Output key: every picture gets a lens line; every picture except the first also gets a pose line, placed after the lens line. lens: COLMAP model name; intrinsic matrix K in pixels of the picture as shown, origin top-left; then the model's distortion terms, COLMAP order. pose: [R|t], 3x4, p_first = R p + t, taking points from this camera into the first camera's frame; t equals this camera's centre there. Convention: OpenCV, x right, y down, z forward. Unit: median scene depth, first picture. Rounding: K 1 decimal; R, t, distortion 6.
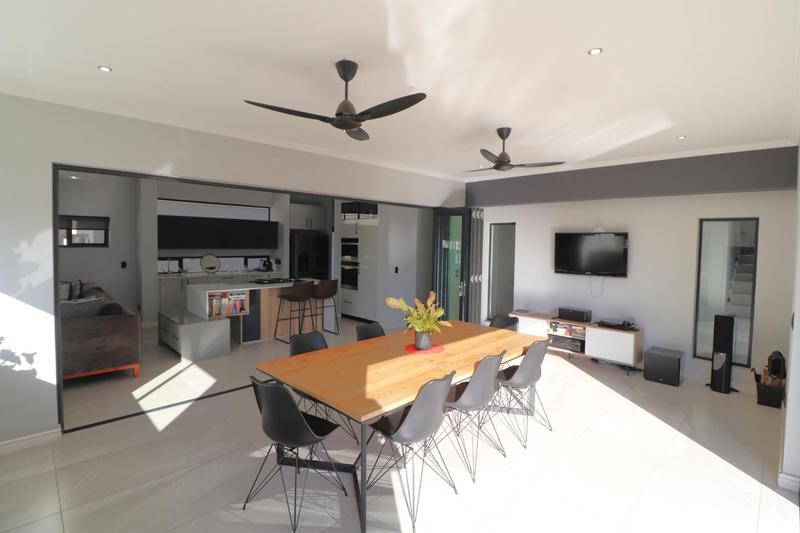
lens RADIAL K [[370.5, 0, 390.3], [0, 370.5, 256.9], [0, 0, 1]] dist [-0.000670, -0.010806]
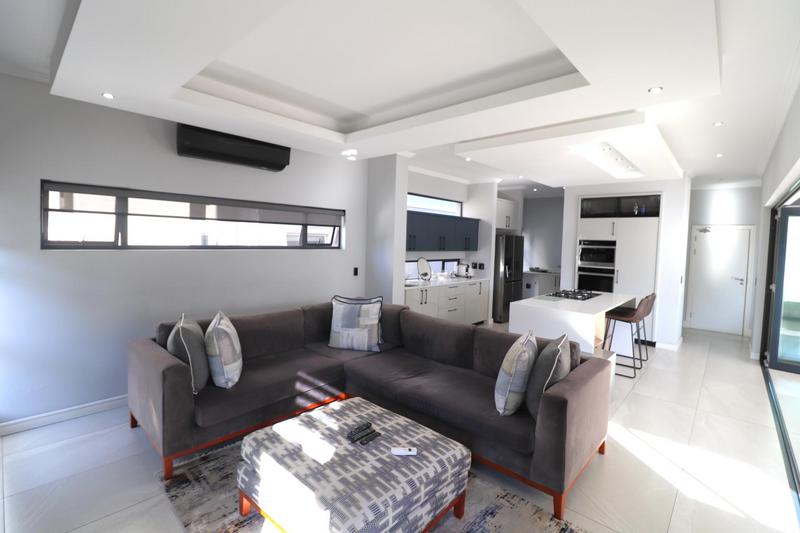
lens RADIAL K [[368.7, 0, 400.8], [0, 368.7, 256.1], [0, 0, 1]] dist [-0.000711, -0.011455]
pose [[0.998633, 0.010989, 0.051093, -0.583290], [-0.011122, 0.999935, 0.002323, -0.011543], [-0.051064, -0.002888, 0.998691, 0.182246]]
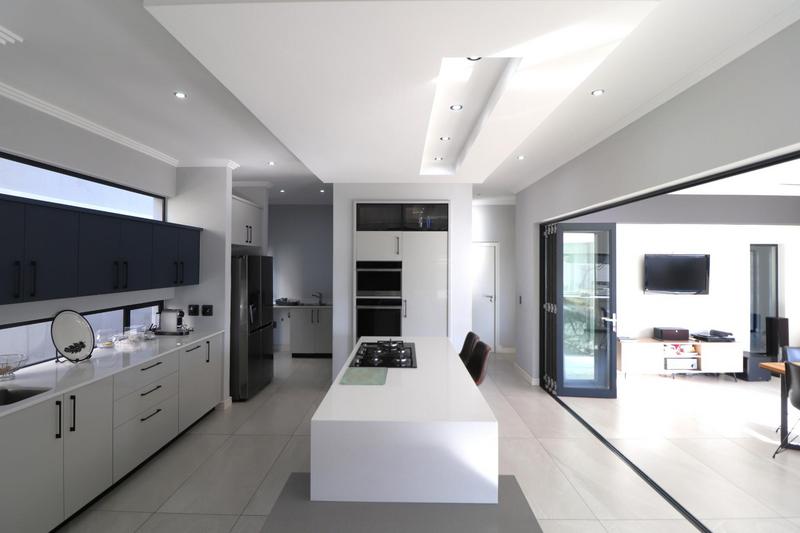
lens RADIAL K [[370.5, 0, 390.3], [0, 370.5, 256.9], [0, 0, 1]] dist [-0.000670, -0.010806]
pose [[0.718810, -0.003424, 0.695198, -0.514577], [0.037714, 0.998707, -0.034076, -0.034908], [-0.694182, 0.050713, 0.718010, 0.527280]]
